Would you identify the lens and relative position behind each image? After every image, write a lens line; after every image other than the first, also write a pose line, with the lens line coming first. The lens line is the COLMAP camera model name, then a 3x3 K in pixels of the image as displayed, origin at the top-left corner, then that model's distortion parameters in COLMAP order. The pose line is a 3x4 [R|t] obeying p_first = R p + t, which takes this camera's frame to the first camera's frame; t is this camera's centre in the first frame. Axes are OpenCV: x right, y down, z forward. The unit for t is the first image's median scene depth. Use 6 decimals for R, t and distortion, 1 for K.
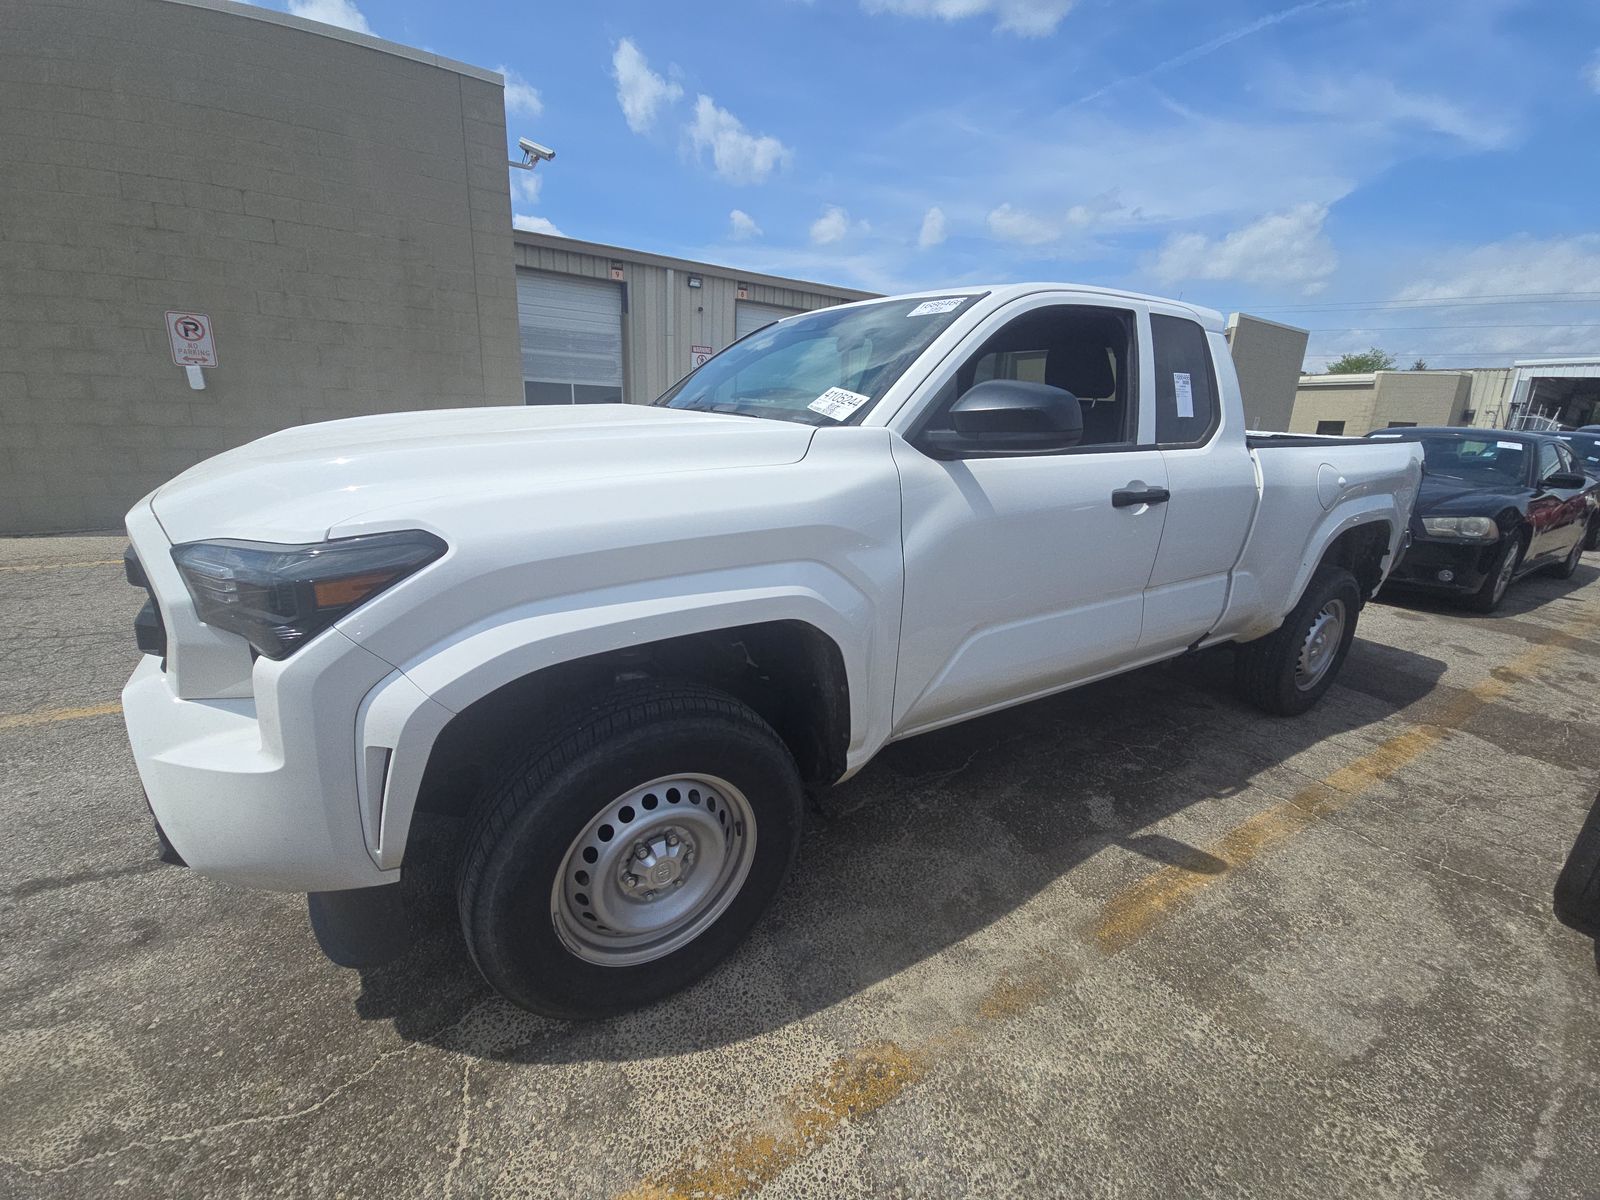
lens RADIAL K [[686.1, 0, 808.0], [0, 686.1, 600.6], [0, 0, 1]] dist [0.053651, -0.036843]
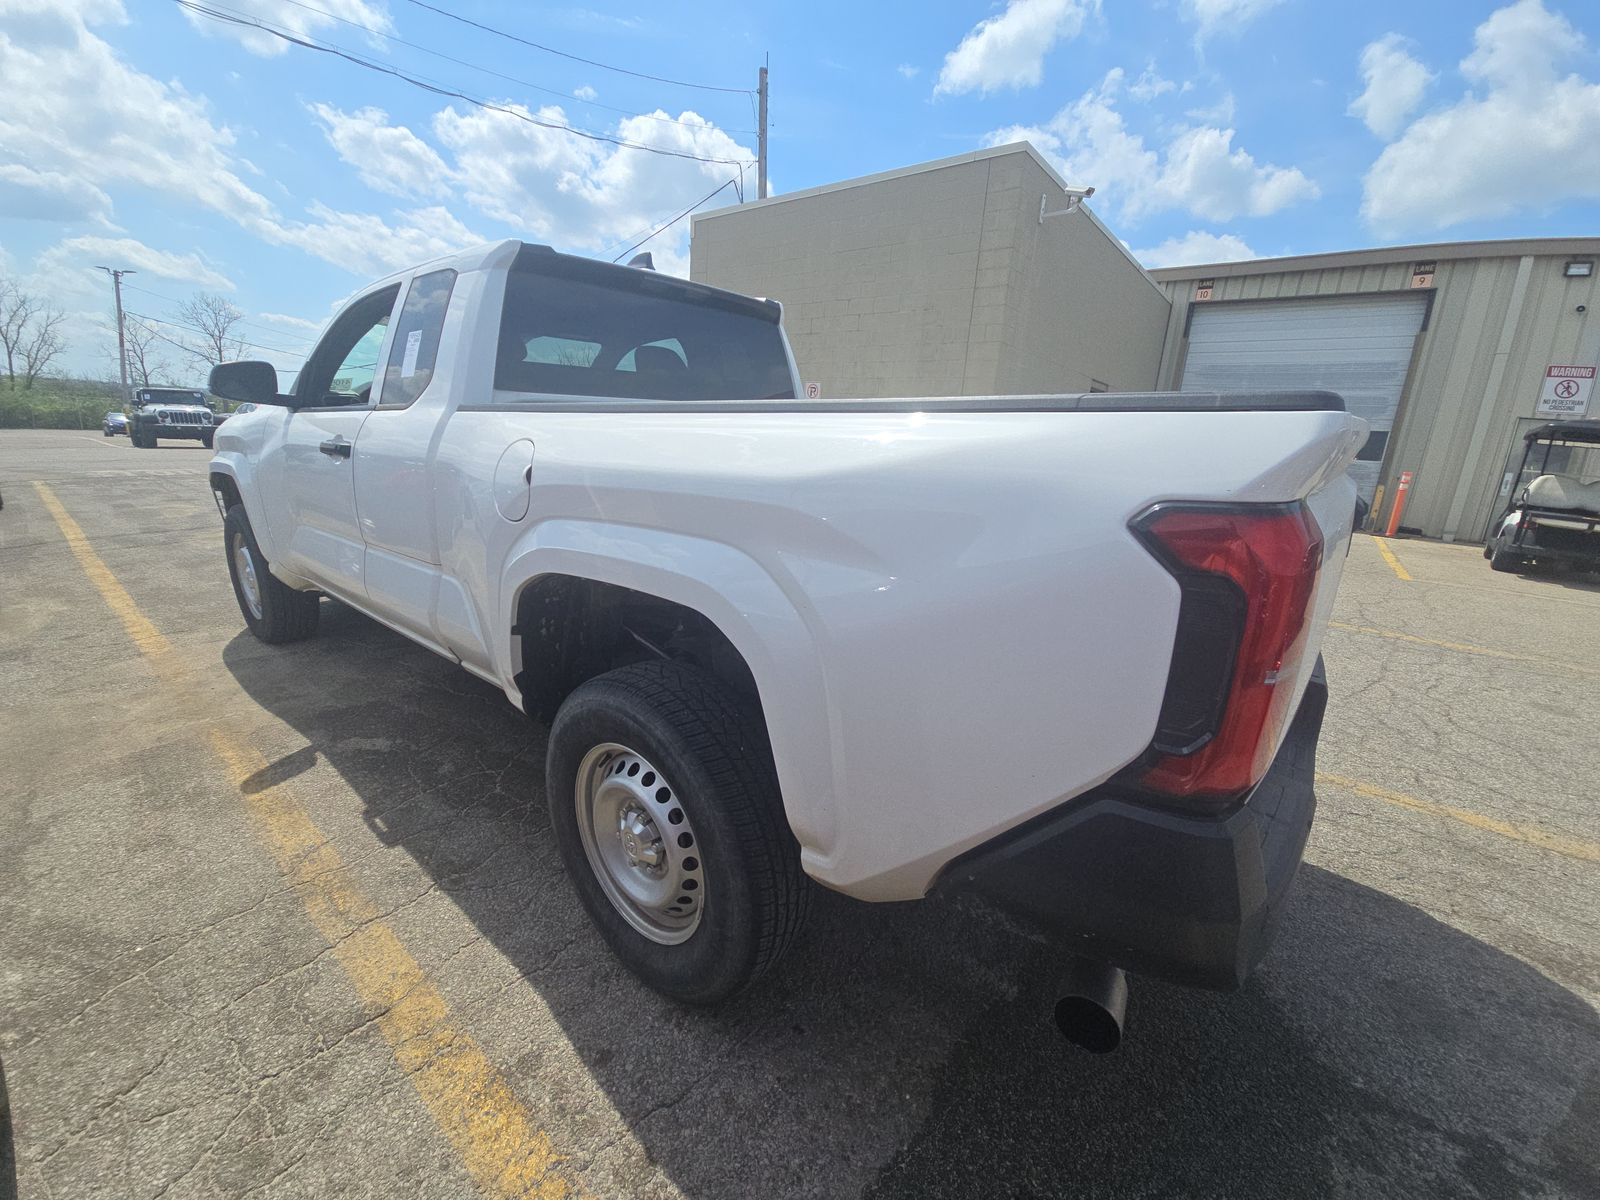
lens RADIAL K [[686.1, 0, 808.0], [0, 686.1, 600.6], [0, 0, 1]] dist [0.053651, -0.036843]
pose [[0.258747, 0.207618, -0.943369, 1.412933], [-0.293519, 0.947347, 0.127988, -0.223723], [0.920270, 0.243780, 0.306063, 1.116276]]
